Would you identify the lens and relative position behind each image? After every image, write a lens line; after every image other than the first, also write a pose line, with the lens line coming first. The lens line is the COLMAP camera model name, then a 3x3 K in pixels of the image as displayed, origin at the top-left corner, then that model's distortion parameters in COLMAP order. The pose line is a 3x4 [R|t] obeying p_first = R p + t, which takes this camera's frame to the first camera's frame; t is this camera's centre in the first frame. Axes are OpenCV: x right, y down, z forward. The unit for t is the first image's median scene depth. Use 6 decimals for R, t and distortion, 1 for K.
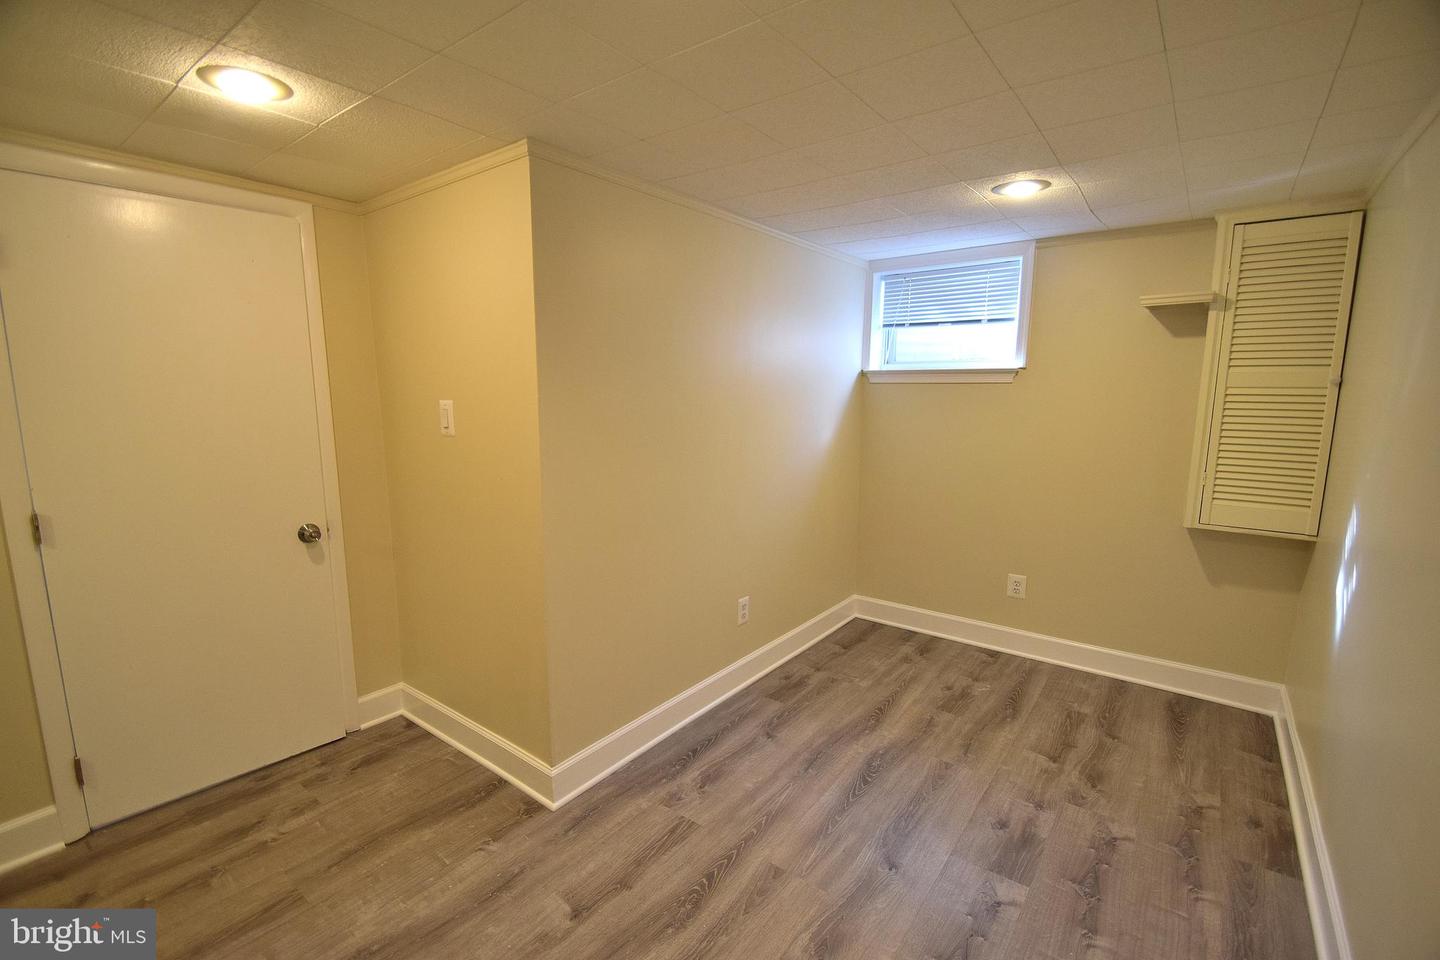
lens RADIAL K [[633.4, 0, 740.1], [0, 633.4, 488.5], [0, 0, 1]] dist [0.000067, -0.000085]
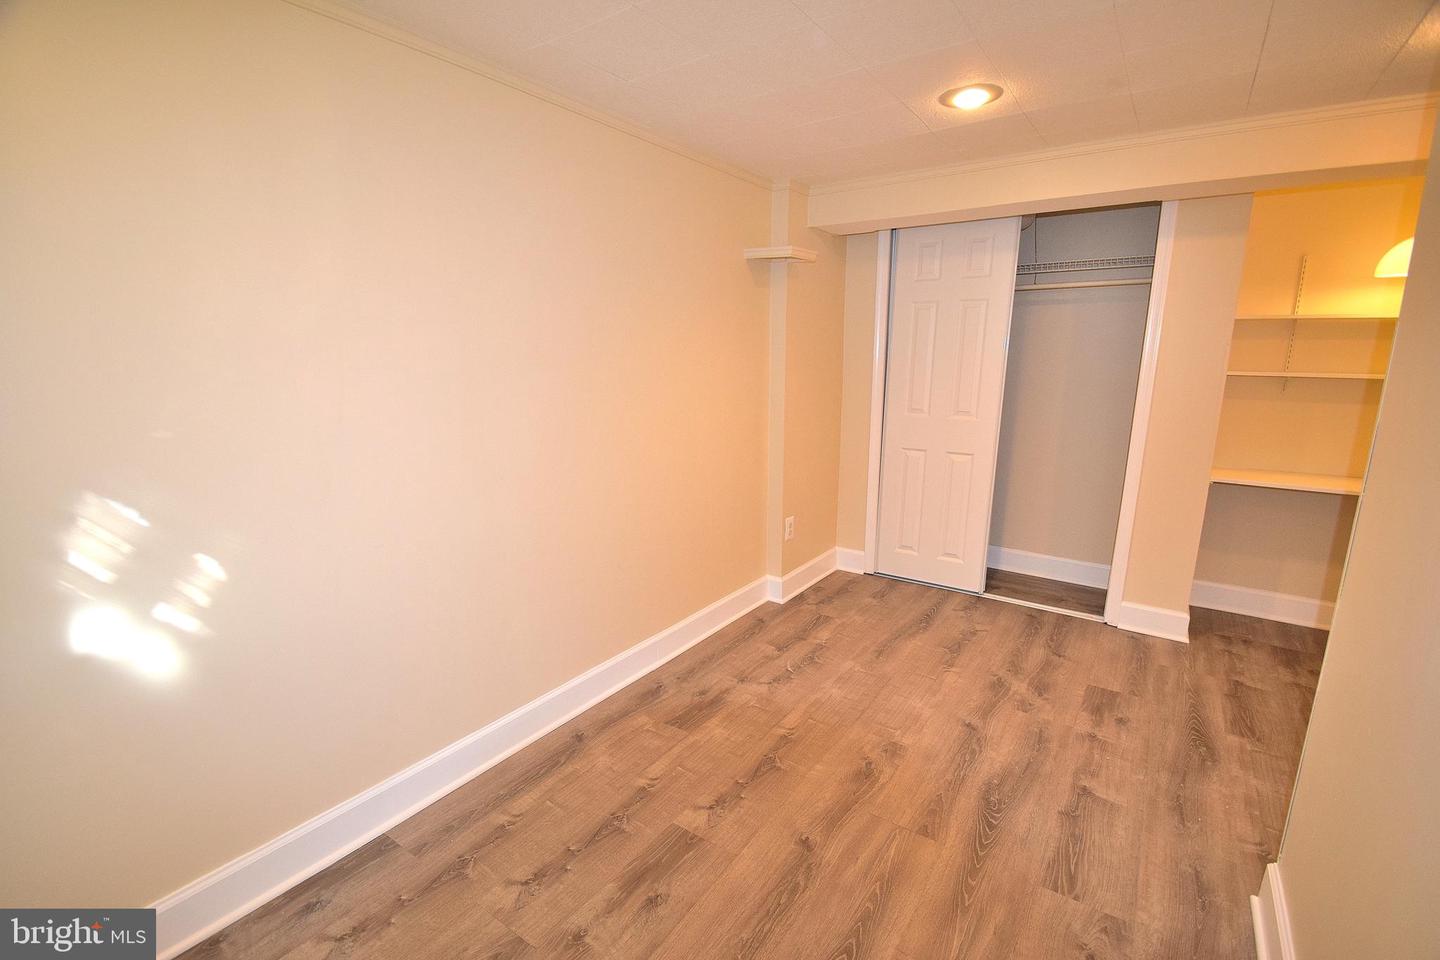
lens RADIAL K [[633.4, 0, 740.1], [0, 633.4, 488.5], [0, 0, 1]] dist [0.000067, -0.000085]
pose [[-0.999173, 0.002043, -0.040602, 0.366325], [-0.012829, 0.931850, 0.362618, -0.218013], [0.038576, 0.362839, -0.931053, 1.647475]]
